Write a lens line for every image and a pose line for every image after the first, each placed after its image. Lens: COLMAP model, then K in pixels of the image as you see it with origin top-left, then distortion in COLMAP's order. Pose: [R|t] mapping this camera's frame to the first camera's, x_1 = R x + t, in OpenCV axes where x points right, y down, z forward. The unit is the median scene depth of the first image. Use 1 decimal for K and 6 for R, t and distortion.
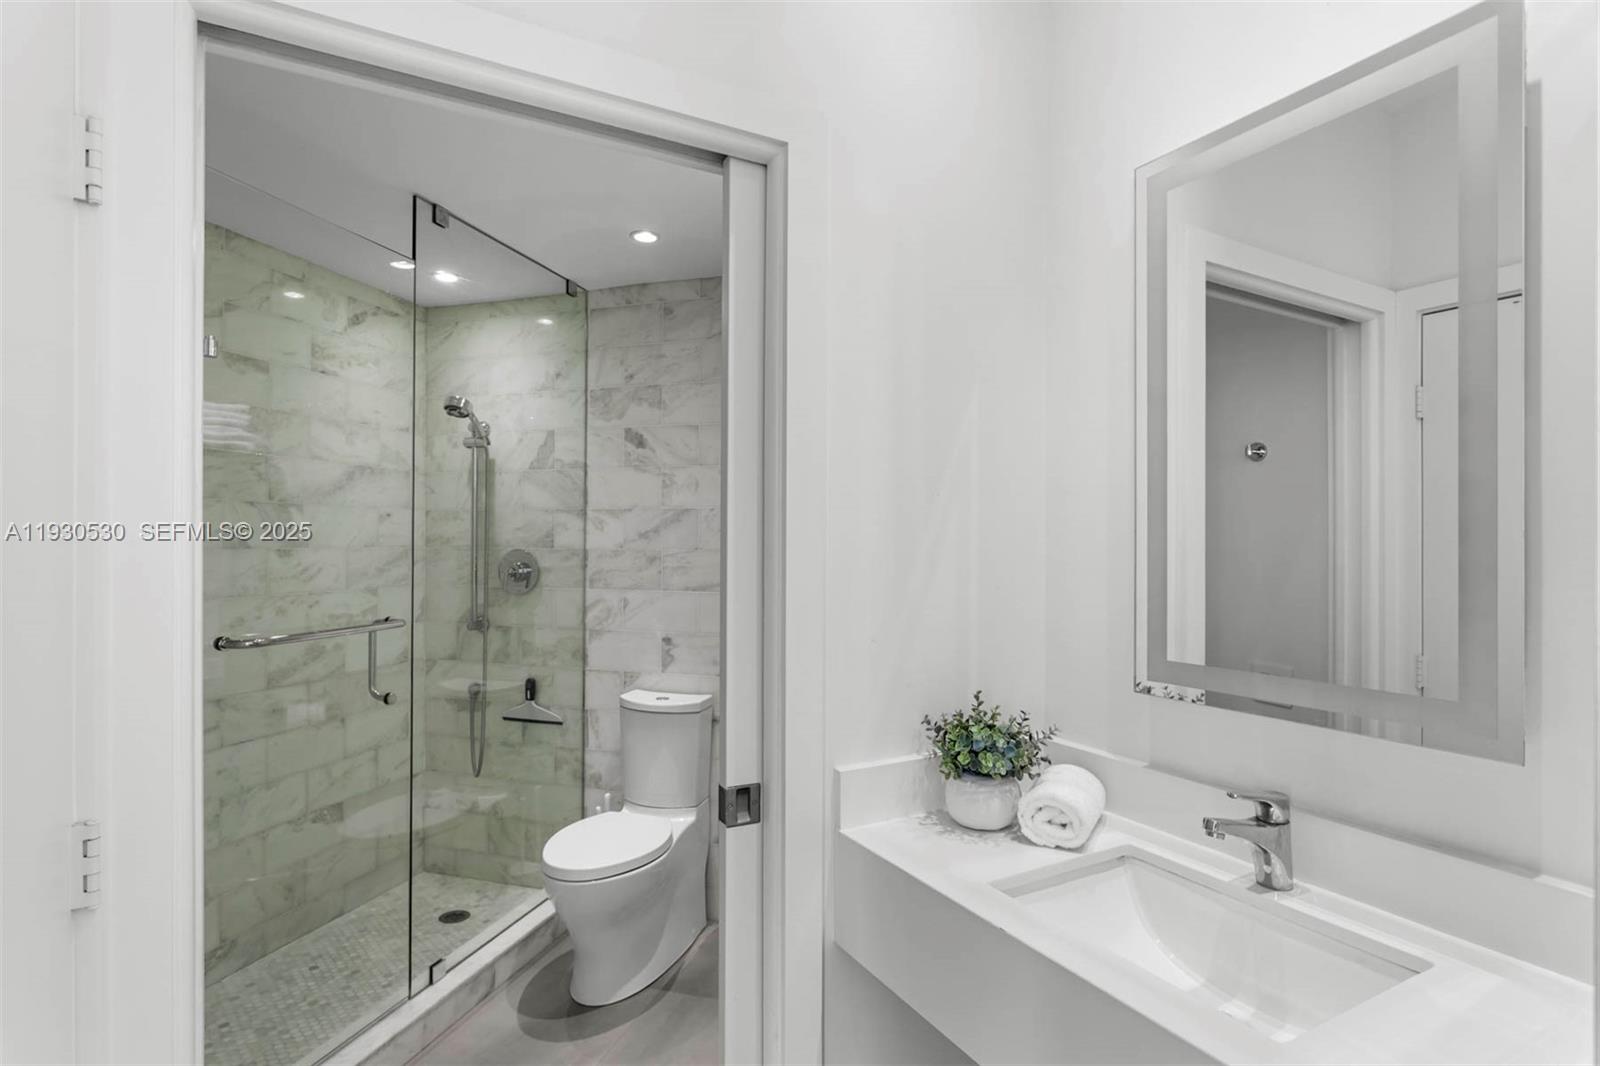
lens RADIAL K [[802.3, 0, 797.4], [0, 802.3, 545.1], [0, 0, 1]] dist [-0.014423, 0.014496]
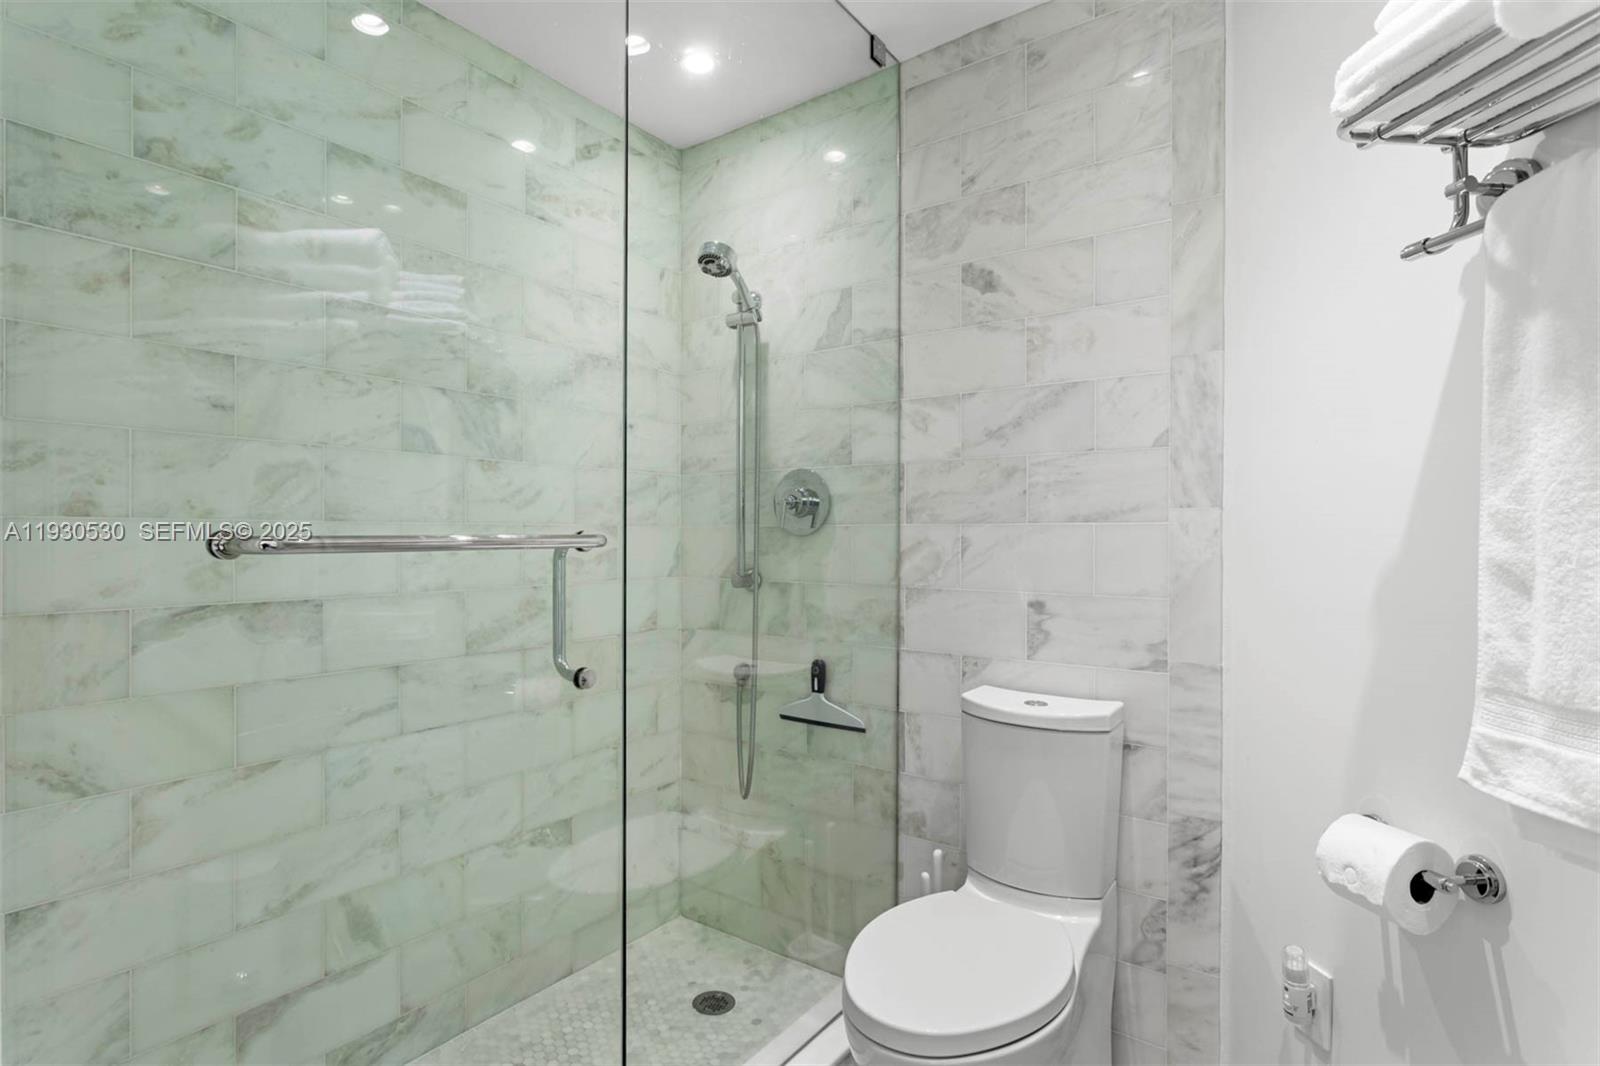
lens RADIAL K [[802.3, 0, 797.4], [0, 802.3, 545.1], [0, 0, 1]] dist [-0.014423, 0.014496]
pose [[0.943615, -0.001526, -0.331042, -0.129354], [0.003004, 0.999988, 0.003953, 0.068590], [0.331032, -0.004725, 0.943608, 0.366479]]
